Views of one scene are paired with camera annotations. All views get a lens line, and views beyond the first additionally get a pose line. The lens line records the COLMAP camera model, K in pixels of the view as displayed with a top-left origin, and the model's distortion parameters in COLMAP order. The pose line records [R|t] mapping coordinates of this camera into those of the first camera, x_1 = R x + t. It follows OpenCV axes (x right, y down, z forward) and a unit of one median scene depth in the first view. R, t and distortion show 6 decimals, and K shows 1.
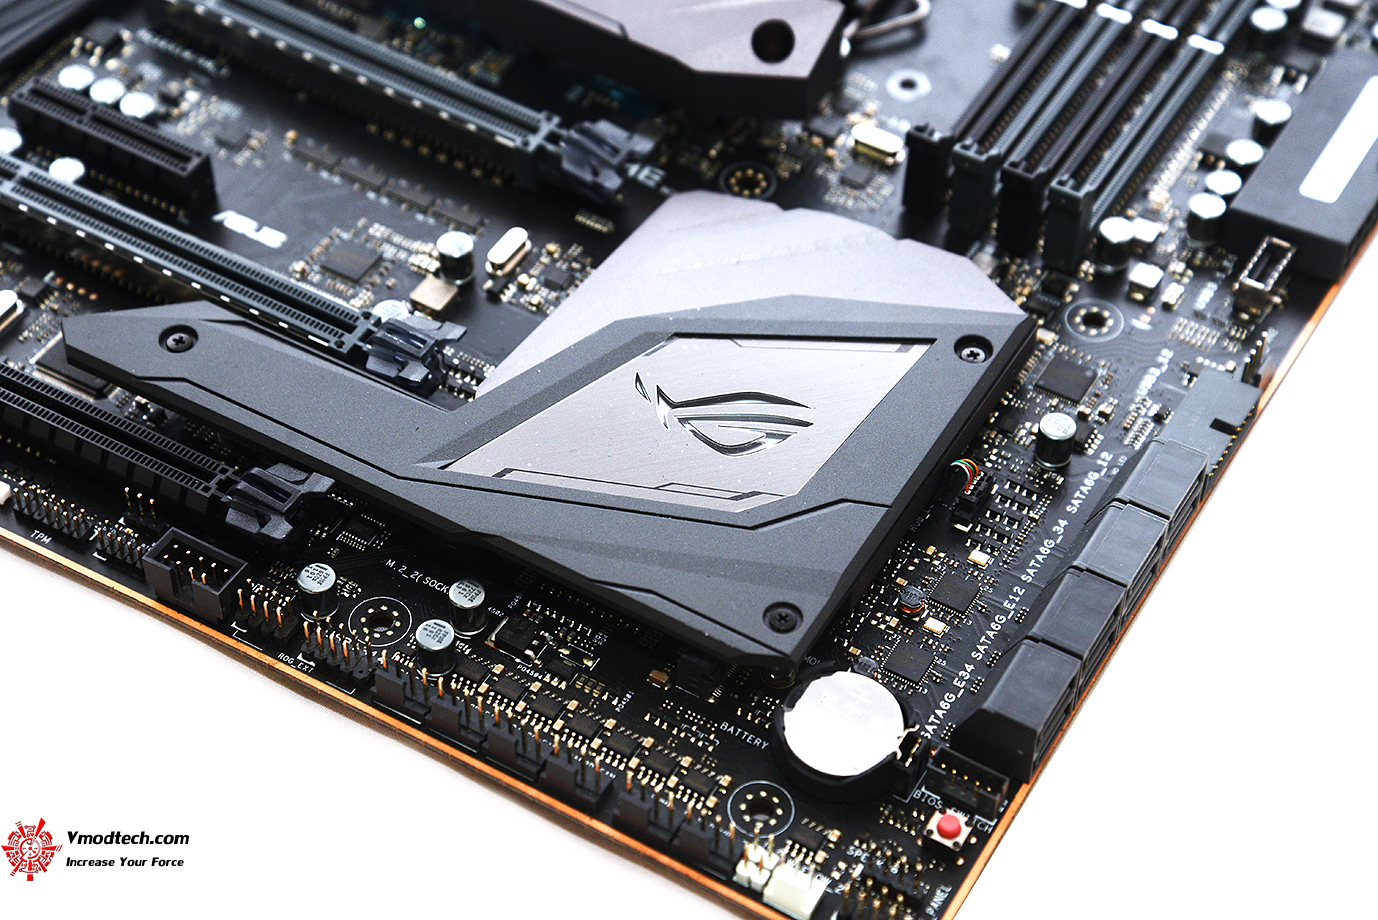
lens RADIAL K [[2751.7, 0, 689.0], [0, 2751.7, 460.0], [0, 0, 1]] dist [0.485491, -0.216052]
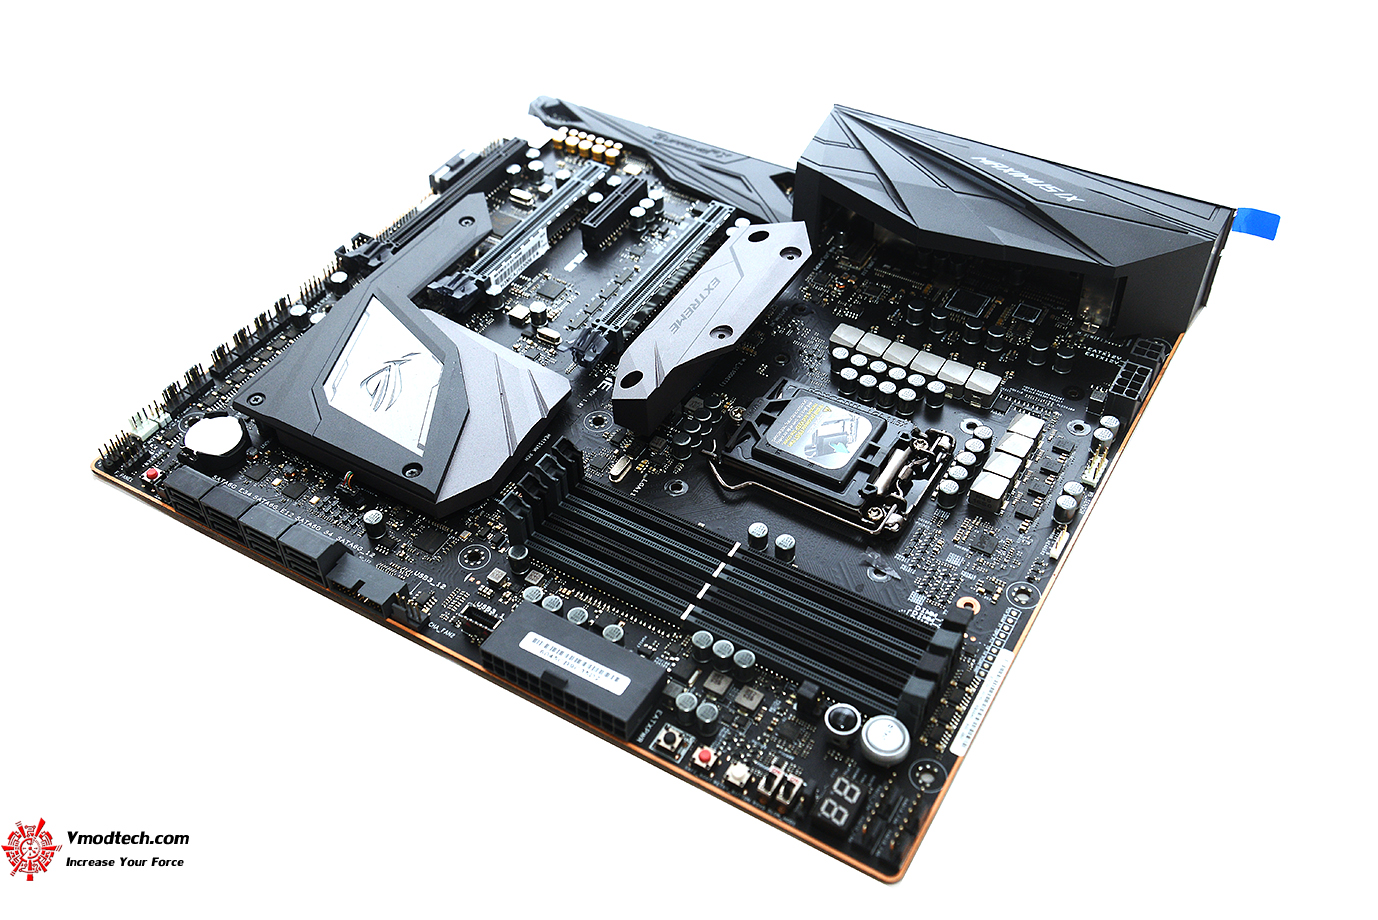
lens RADIAL K [[1330.4, 0, 679.3], [0, 1330.4, 463.7], [0, 0, 1]] dist [0.030811, 0.005322]
pose [[-0.018901, 0.708690, -0.705267, 0.680520], [-0.735778, 0.467748, 0.489737, -0.573601], [0.676959, 0.528177, 0.512598, 0.610025]]
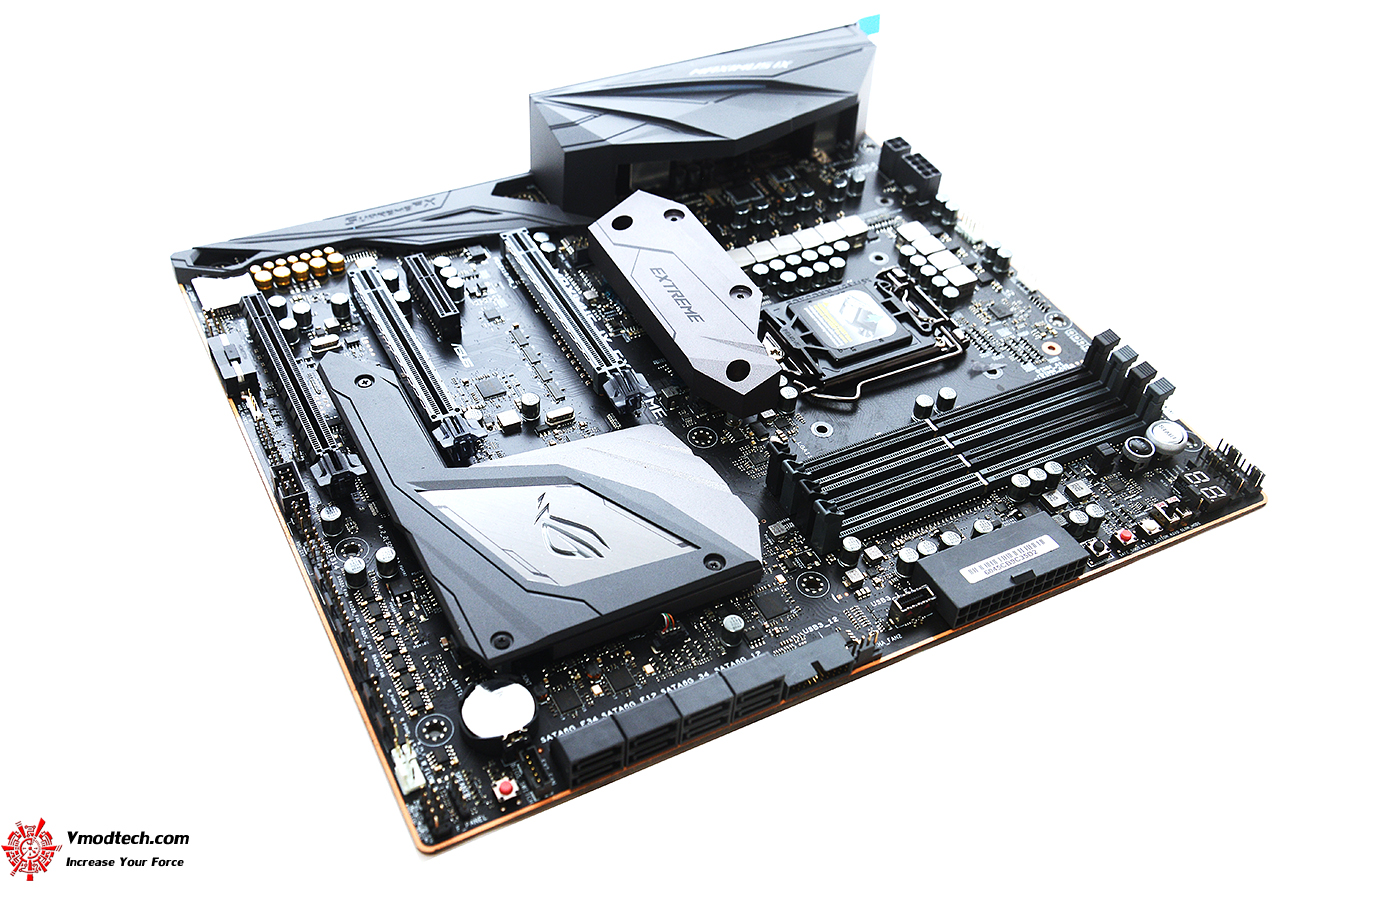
lens RADIAL K [[1330.4, 0, 679.3], [0, 1330.4, 463.7], [0, 0, 1]] dist [0.030811, 0.005322]
pose [[0.847356, 0.405566, -0.342789, 0.319236], [-0.433798, 0.900988, -0.006335, -0.074697], [0.306280, 0.154069, 0.939391, 0.188777]]
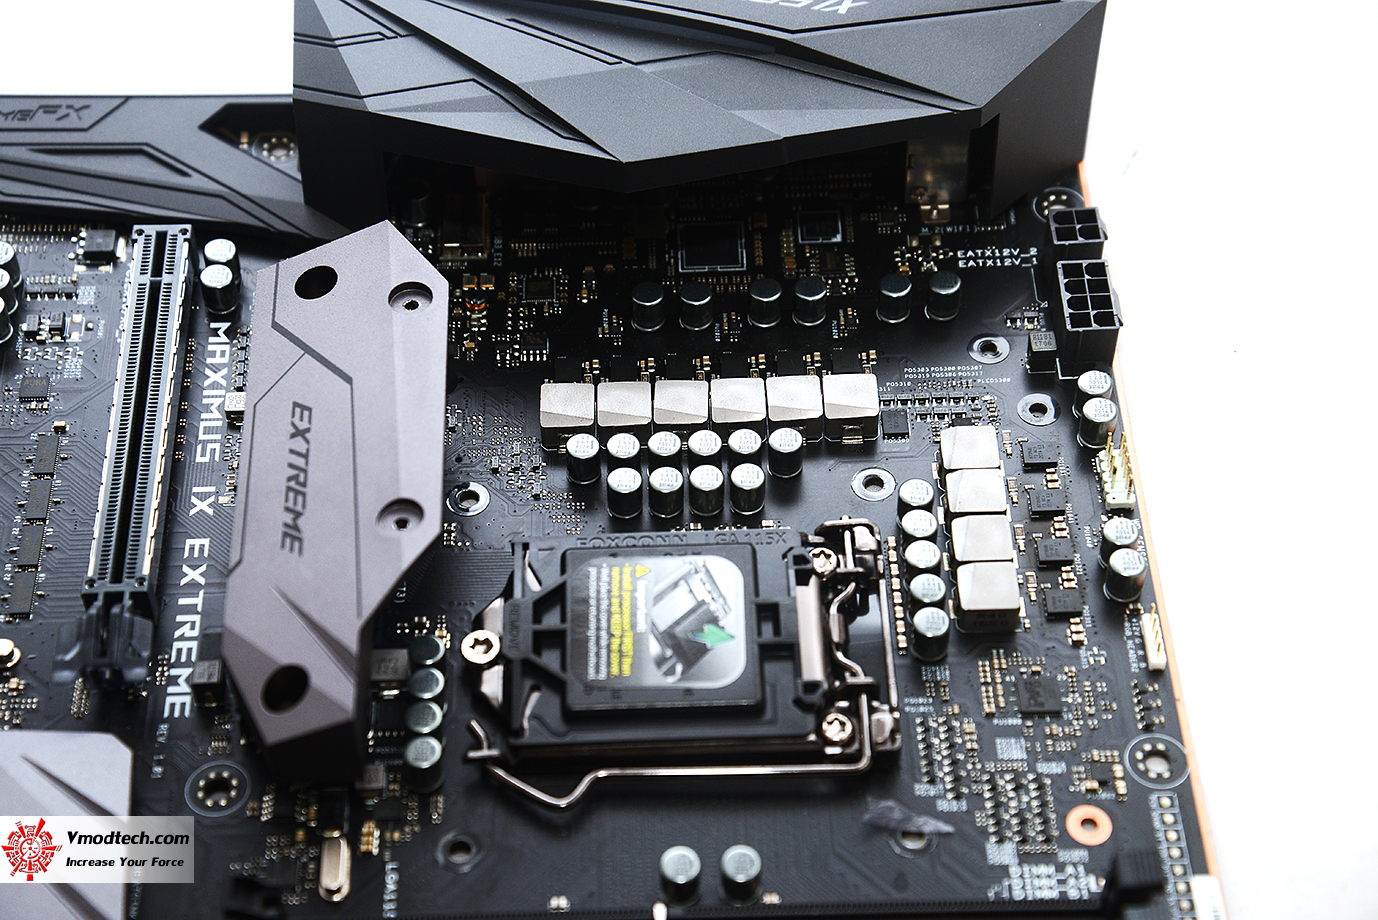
lens RADIAL K [[2636.5, 0, 689.0], [0, 2636.5, 460.0], [0, 0, 1]] dist [0.376539, 0.094310]
pose [[0.529468, 0.640597, -0.556147, 0.513149], [-0.635555, 0.733766, 0.240120, -0.483035], [0.561902, 0.226326, 0.795640, 0.398993]]
